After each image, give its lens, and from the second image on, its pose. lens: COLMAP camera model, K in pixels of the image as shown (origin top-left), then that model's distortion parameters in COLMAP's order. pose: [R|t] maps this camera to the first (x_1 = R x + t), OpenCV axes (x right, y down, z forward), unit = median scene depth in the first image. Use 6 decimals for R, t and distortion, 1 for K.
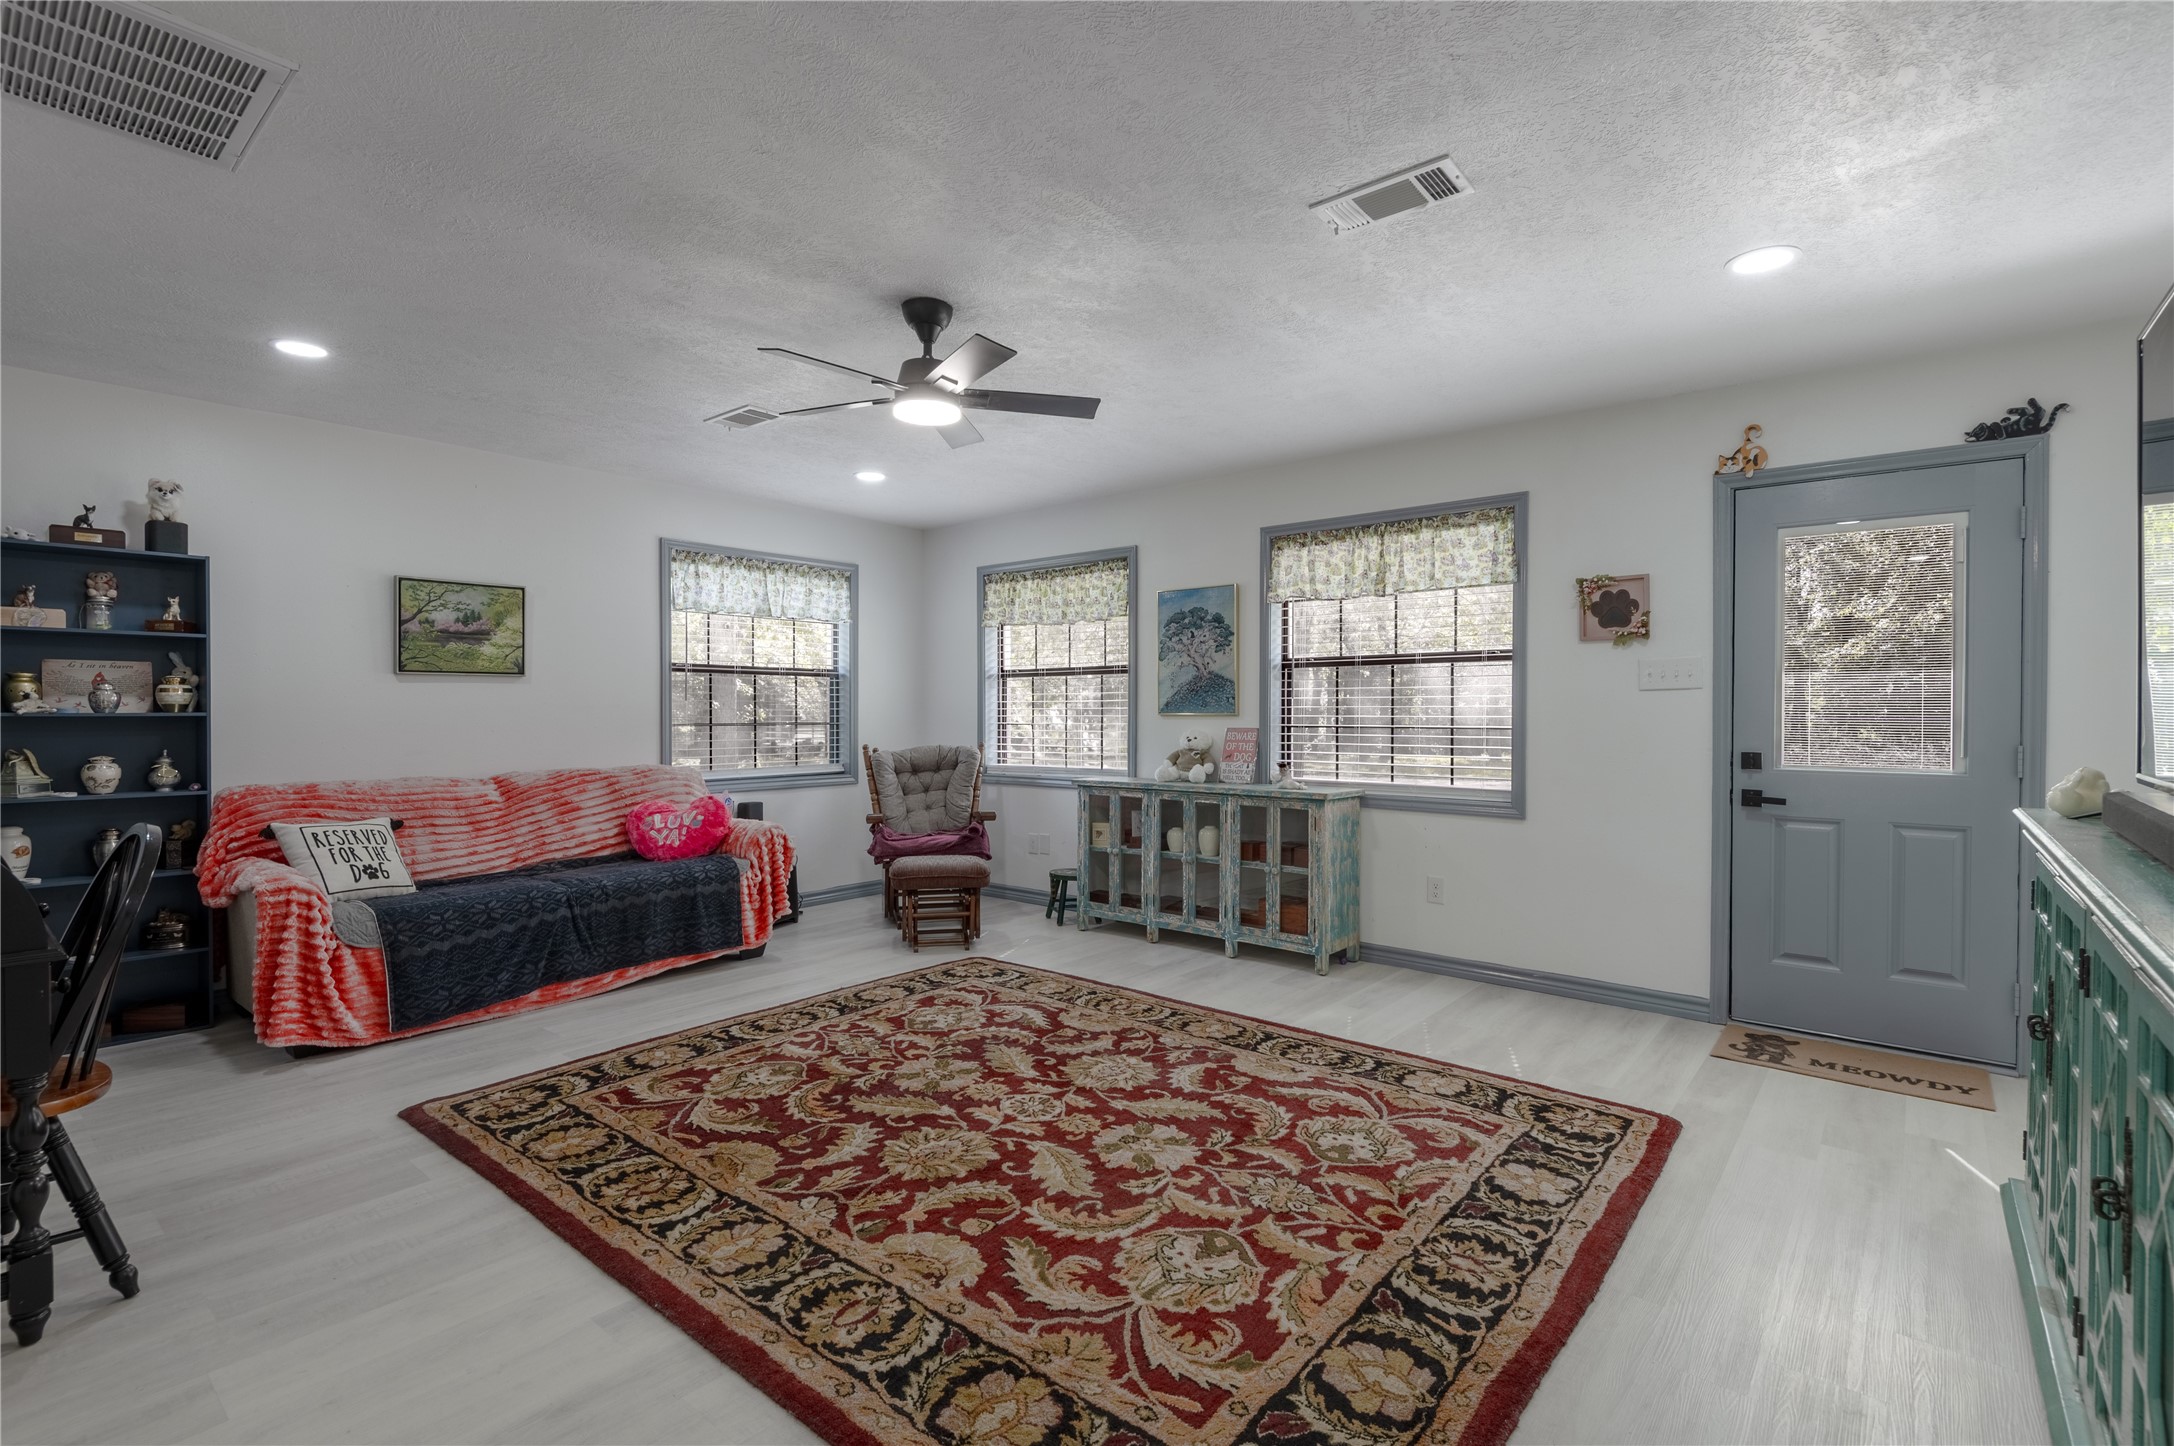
lens RADIAL K [[997.0, 0, 1078.1], [0, 997.0, 726.4], [0, 0, 1]] dist [0.041842, -0.033769]
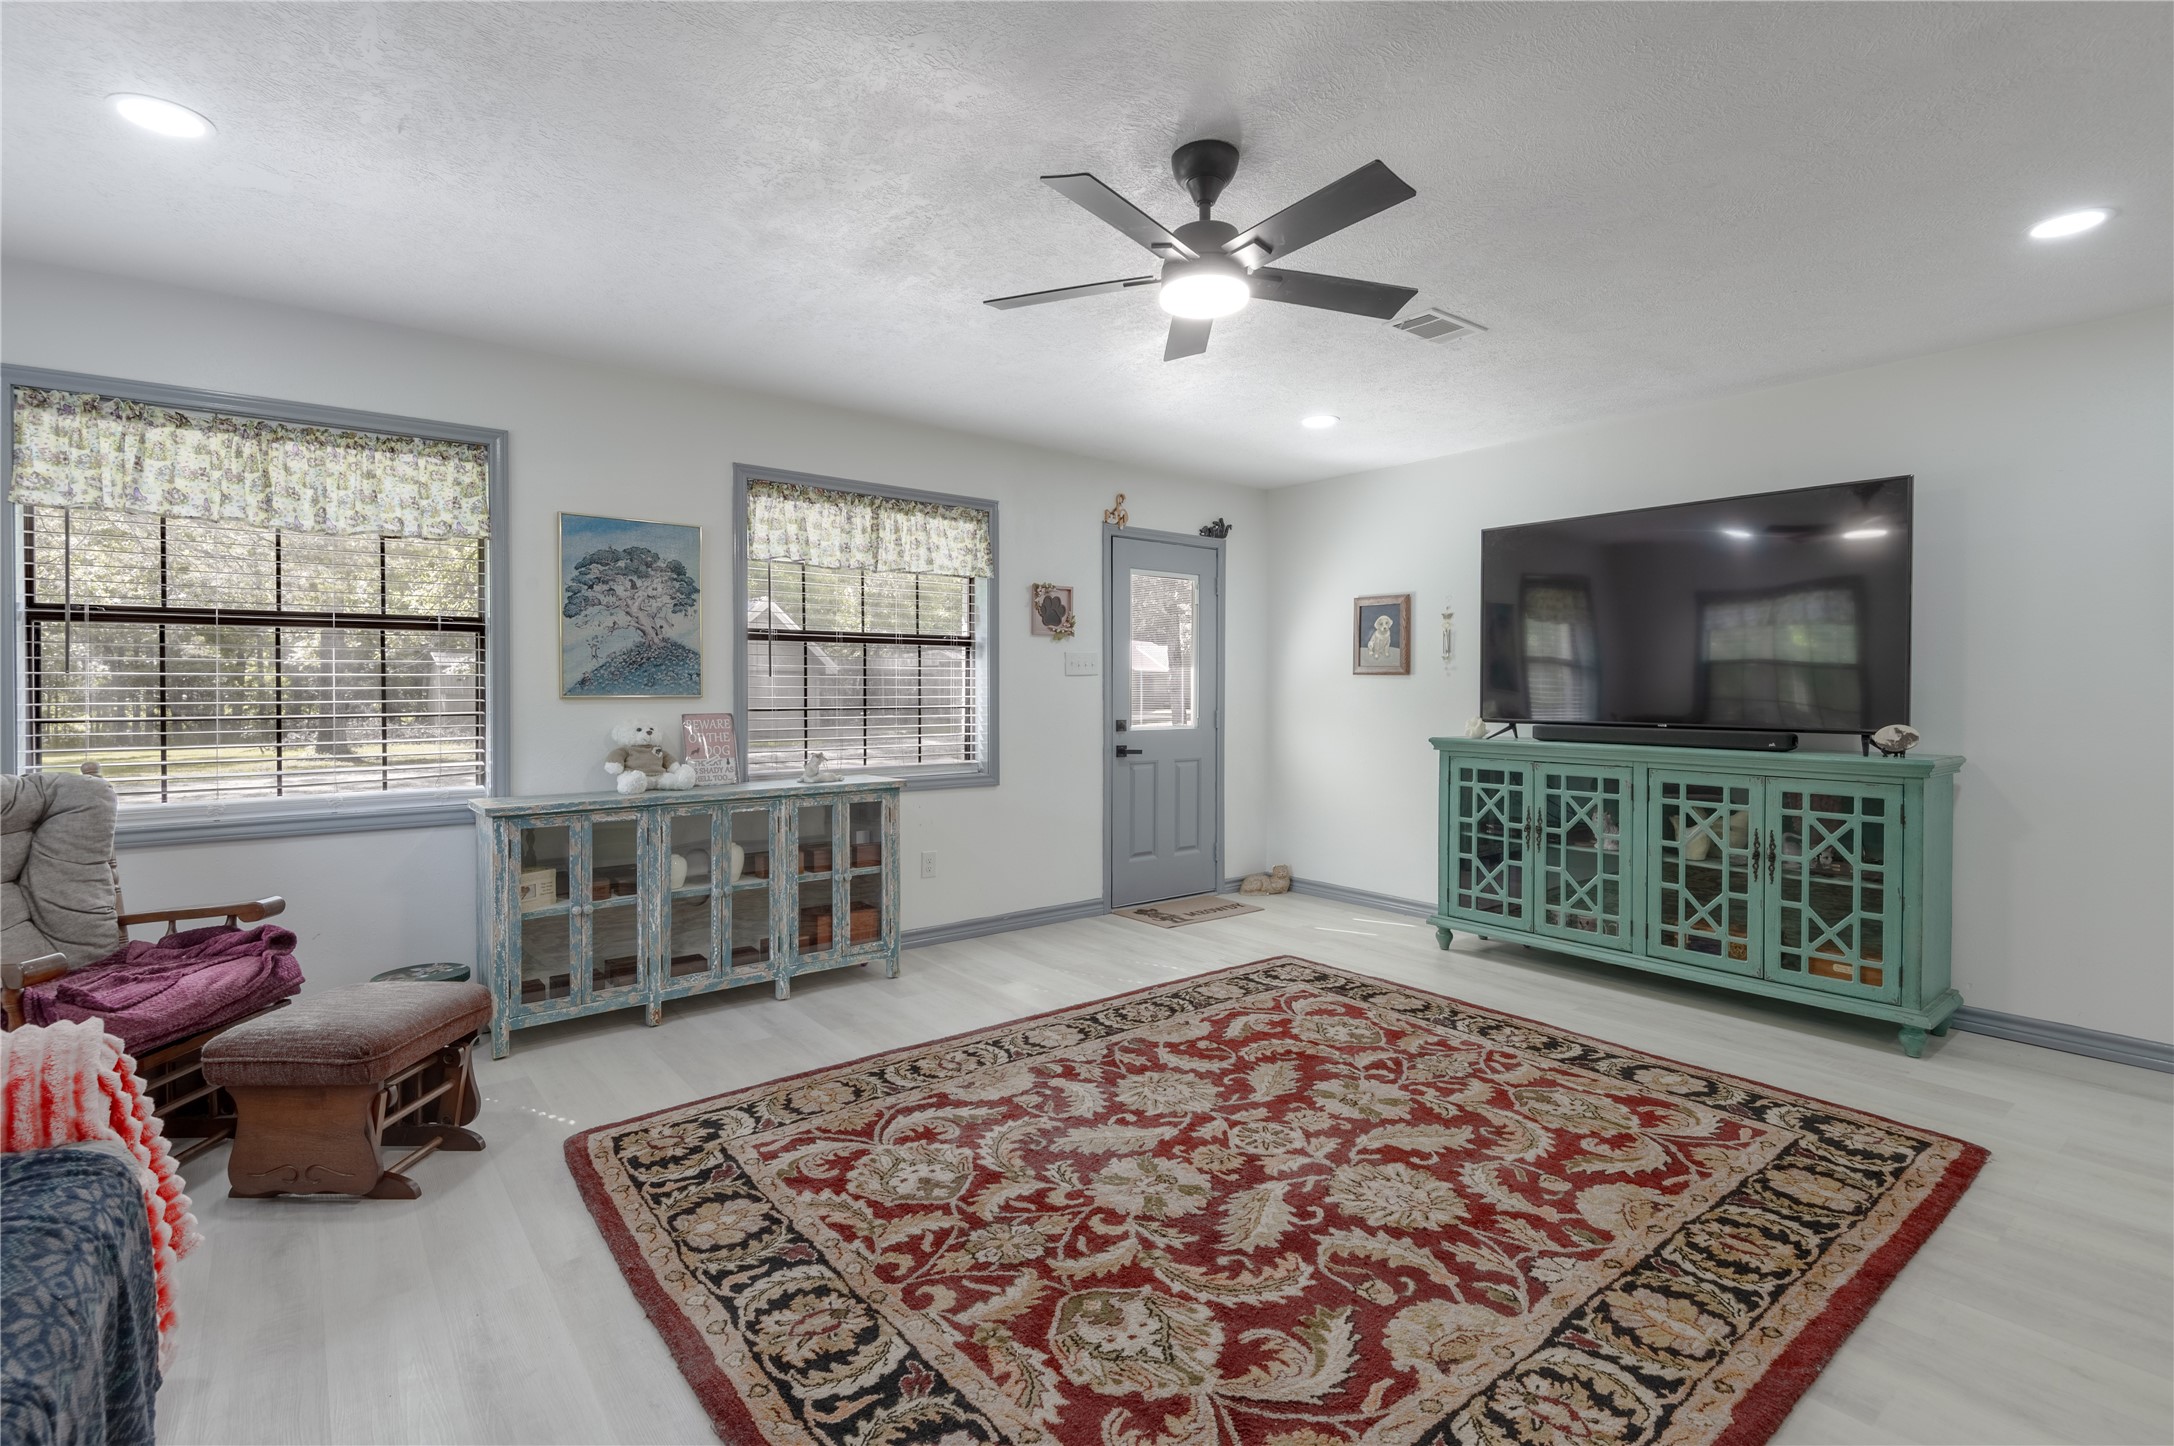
lens RADIAL K [[997.0, 0, 1078.1], [0, 997.0, 726.4], [0, 0, 1]] dist [0.041842, -0.033769]
pose [[0.205563, -0.038554, 0.977884, -0.816036], [0.016174, 0.999221, 0.035995, -0.018554], [-0.978510, 0.008417, 0.206027, 0.847270]]
